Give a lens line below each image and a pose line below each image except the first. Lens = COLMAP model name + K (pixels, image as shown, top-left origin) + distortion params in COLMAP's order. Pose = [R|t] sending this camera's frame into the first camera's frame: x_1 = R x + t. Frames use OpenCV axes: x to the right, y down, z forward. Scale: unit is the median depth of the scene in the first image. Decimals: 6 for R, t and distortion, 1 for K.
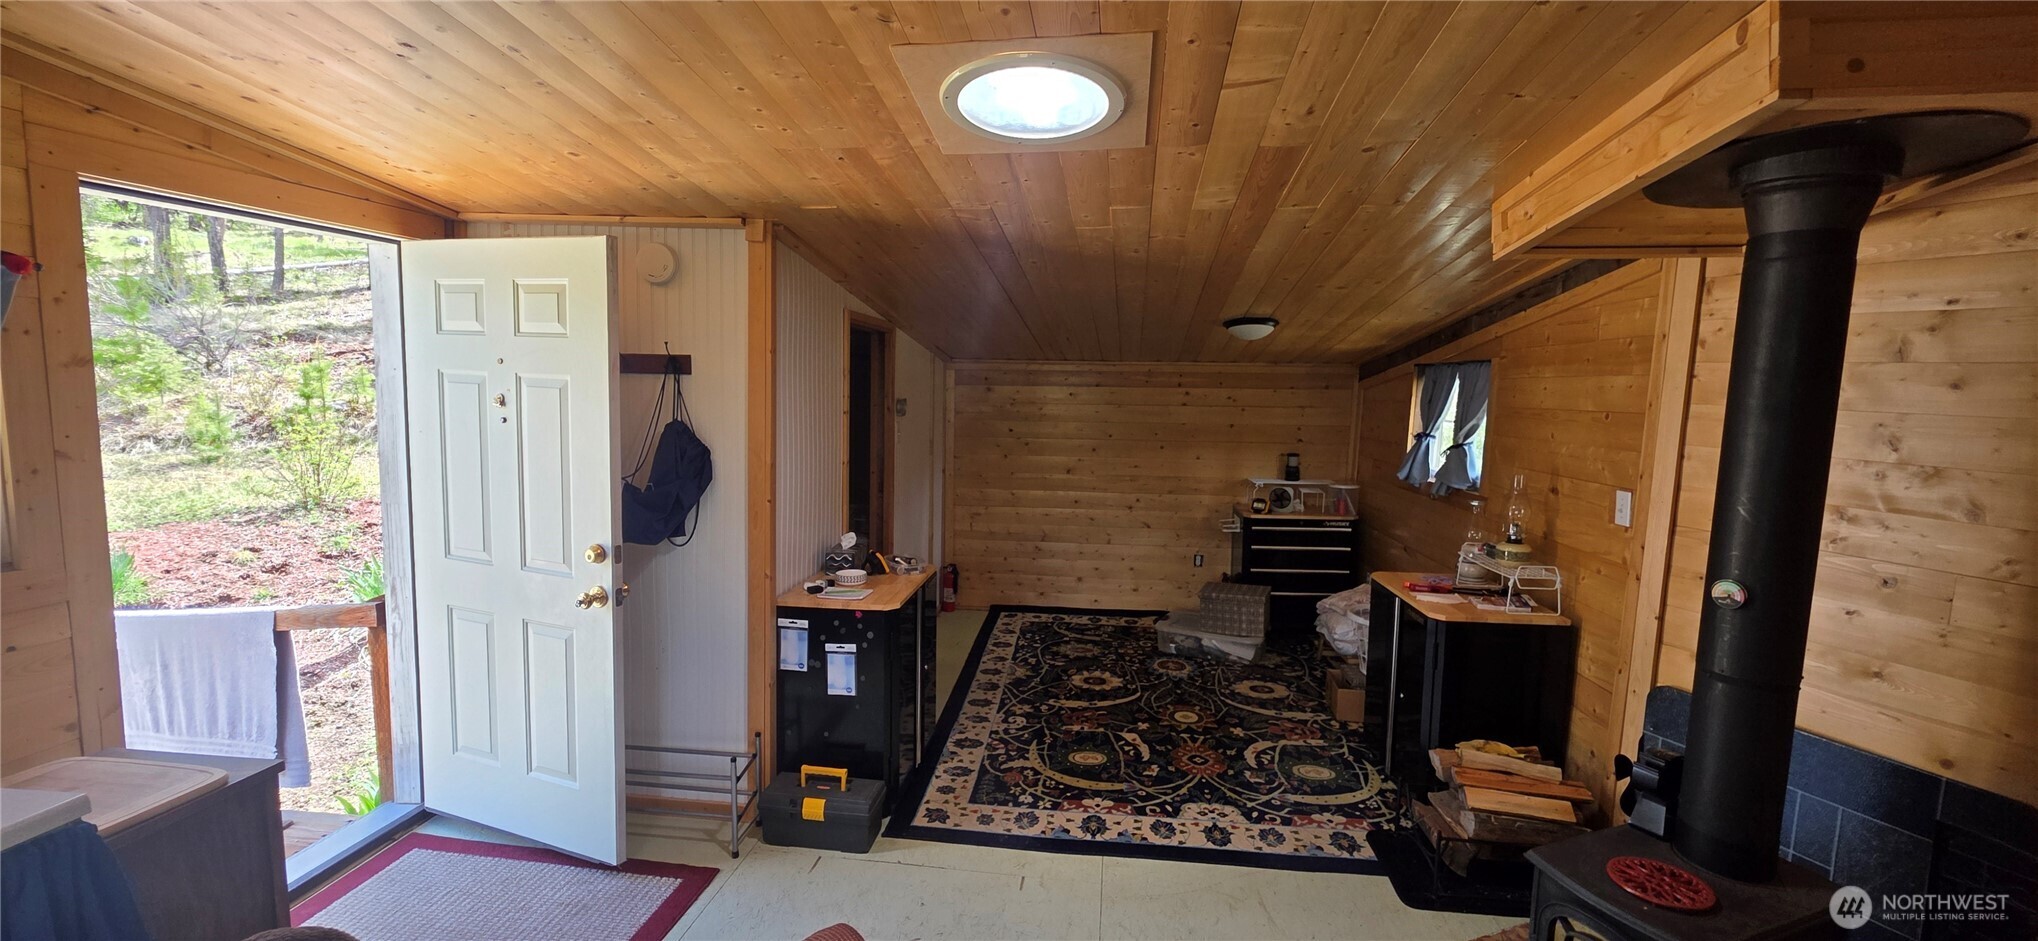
lens RADIAL K [[809.7, 0, 1016.9], [0, 809.7, 466.5], [0, 0, 1]] dist [0.002712, -0.000018]
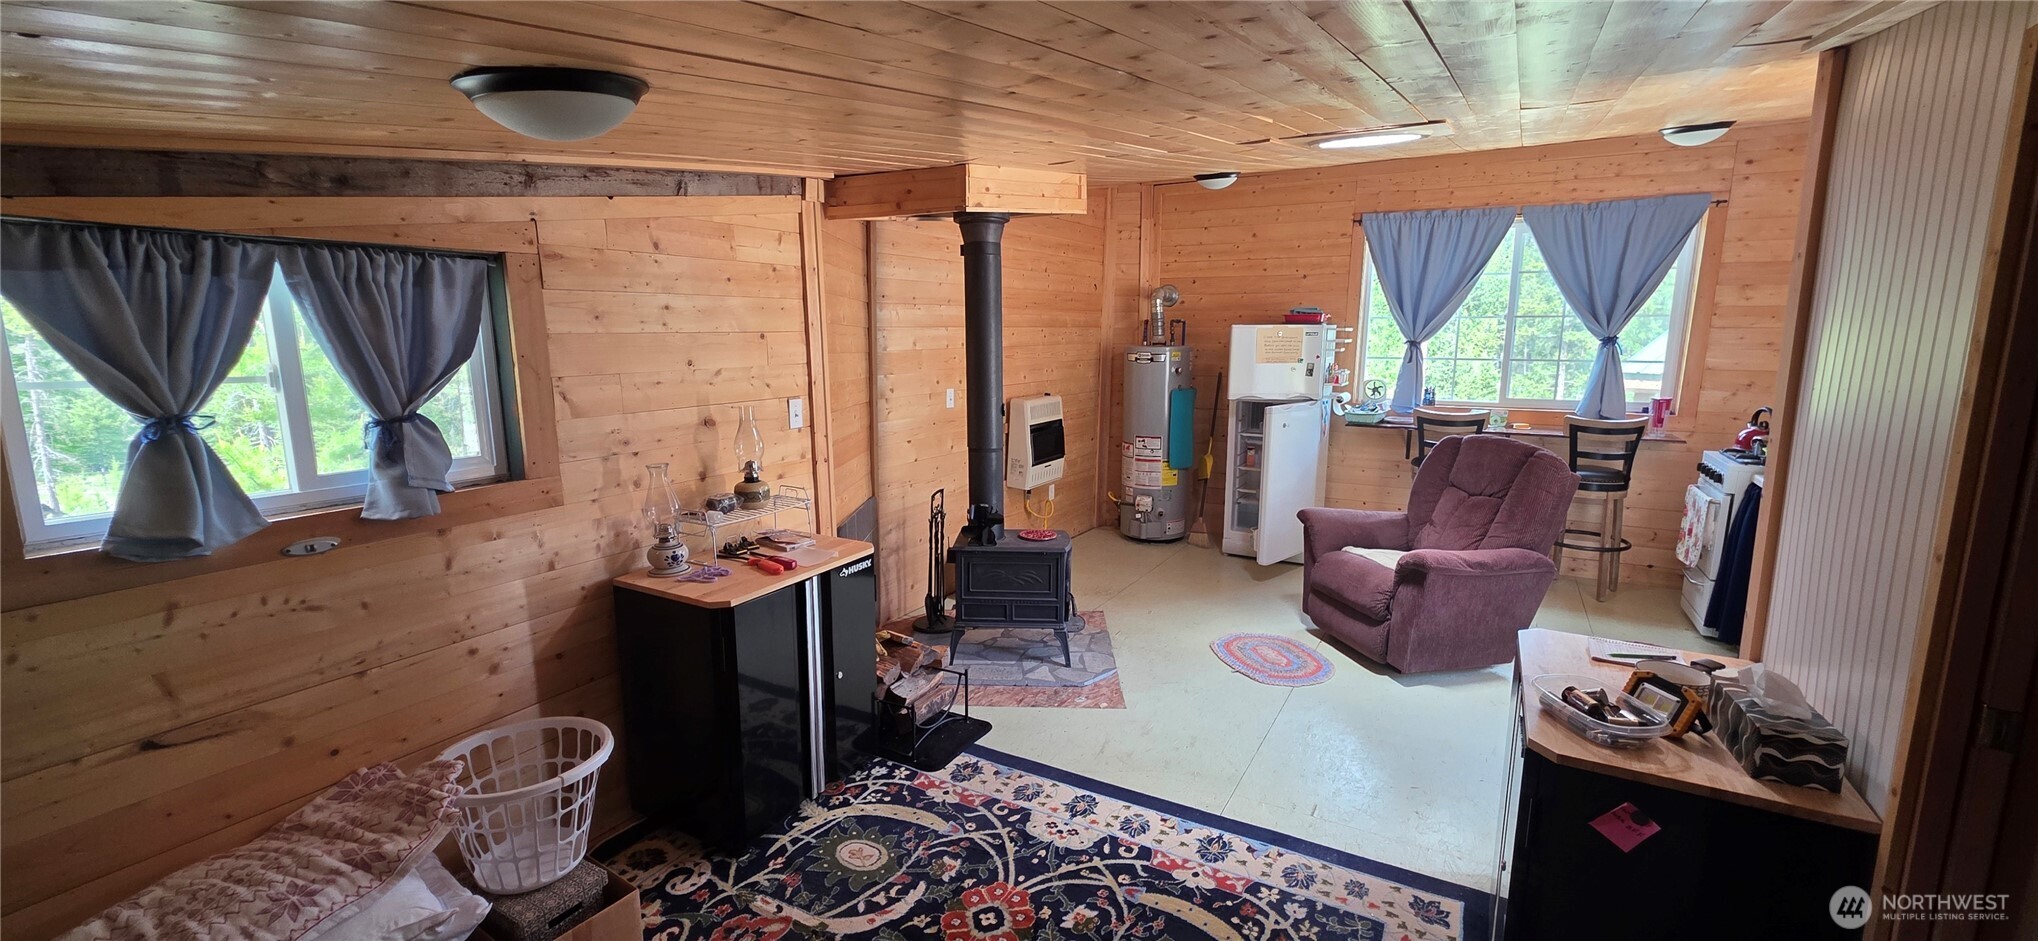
lens RADIAL K [[809.7, 0, 1016.9], [0, 809.7, 466.5], [0, 0, 1]] dist [0.002712, -0.000018]
pose [[-0.919630, -0.081016, 0.384341, -0.005955], [0.024746, 0.964603, 0.262542, -0.150645], [-0.392006, 0.250952, -0.885073, 1.666165]]
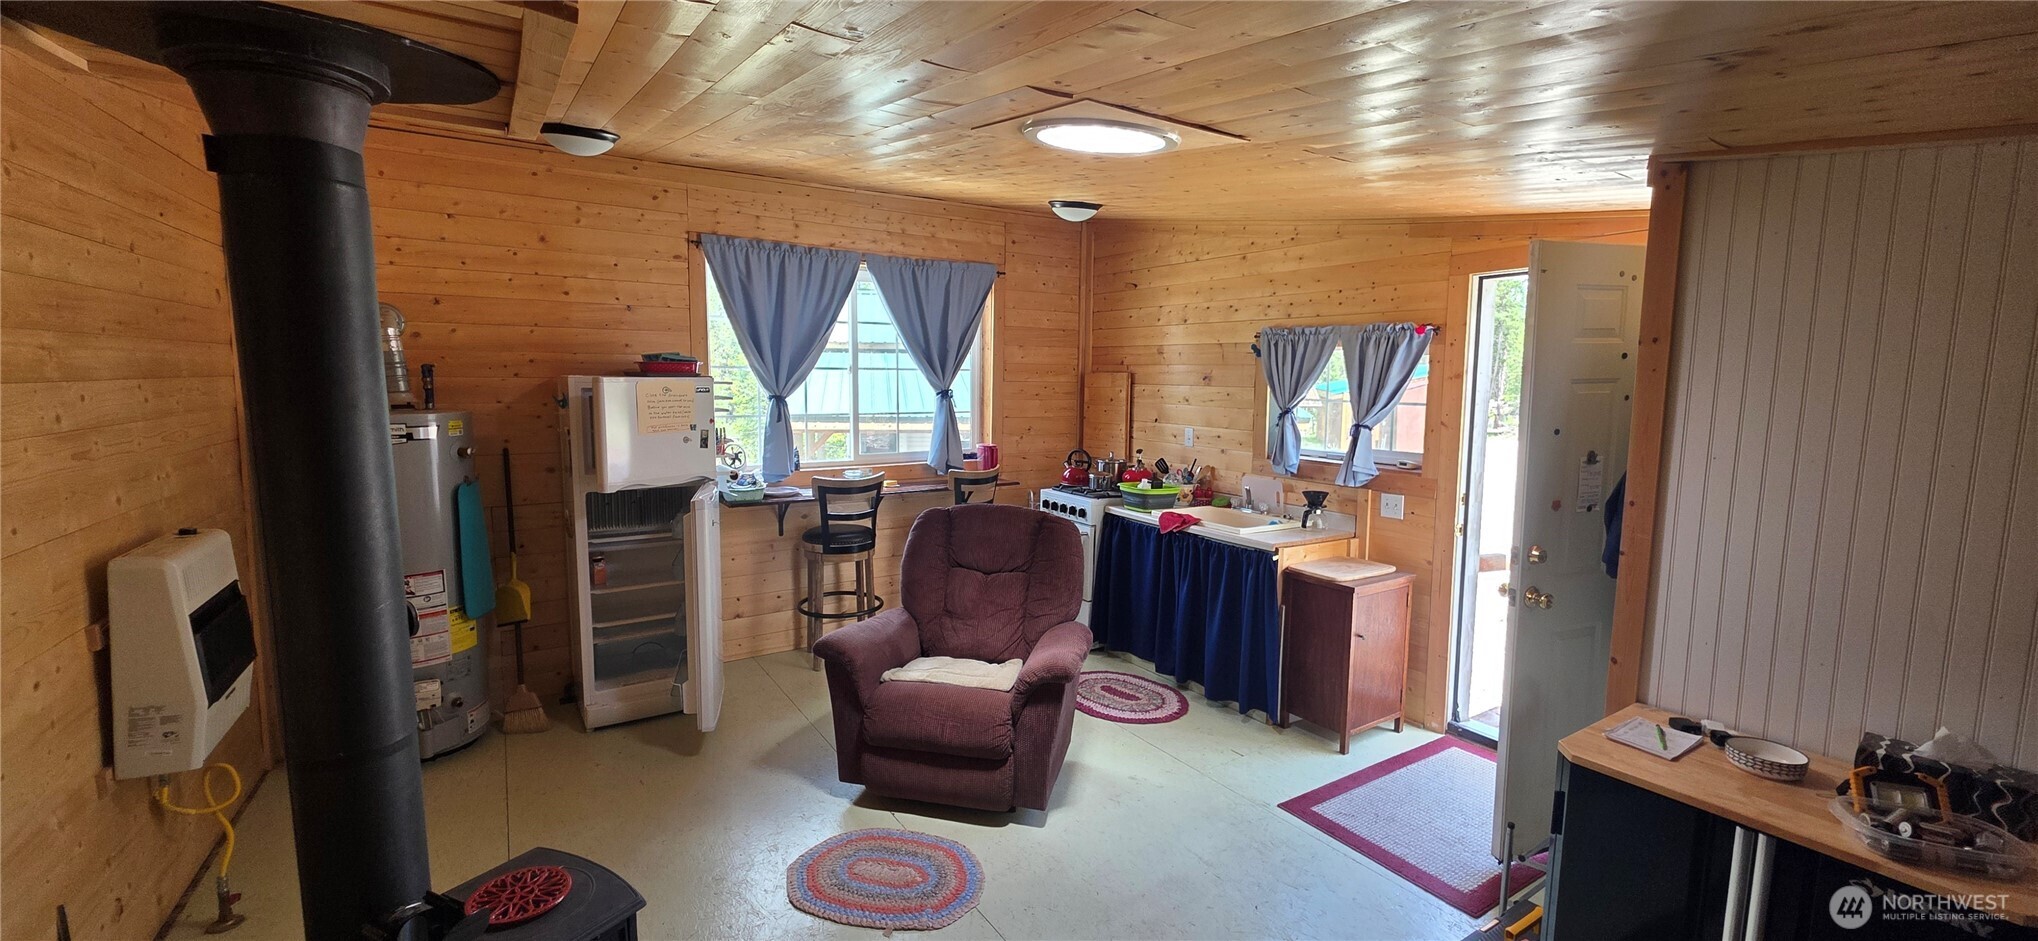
lens RADIAL K [[809.7, 0, 1016.9], [0, 809.7, 466.5], [0, 0, 1]] dist [0.002712, -0.000018]
pose [[-0.766647, 0.048764, -0.640214, 0.512948], [-0.087046, 0.980012, 0.178883, -0.104959], [0.636141, 0.192868, -0.747079, 1.102056]]
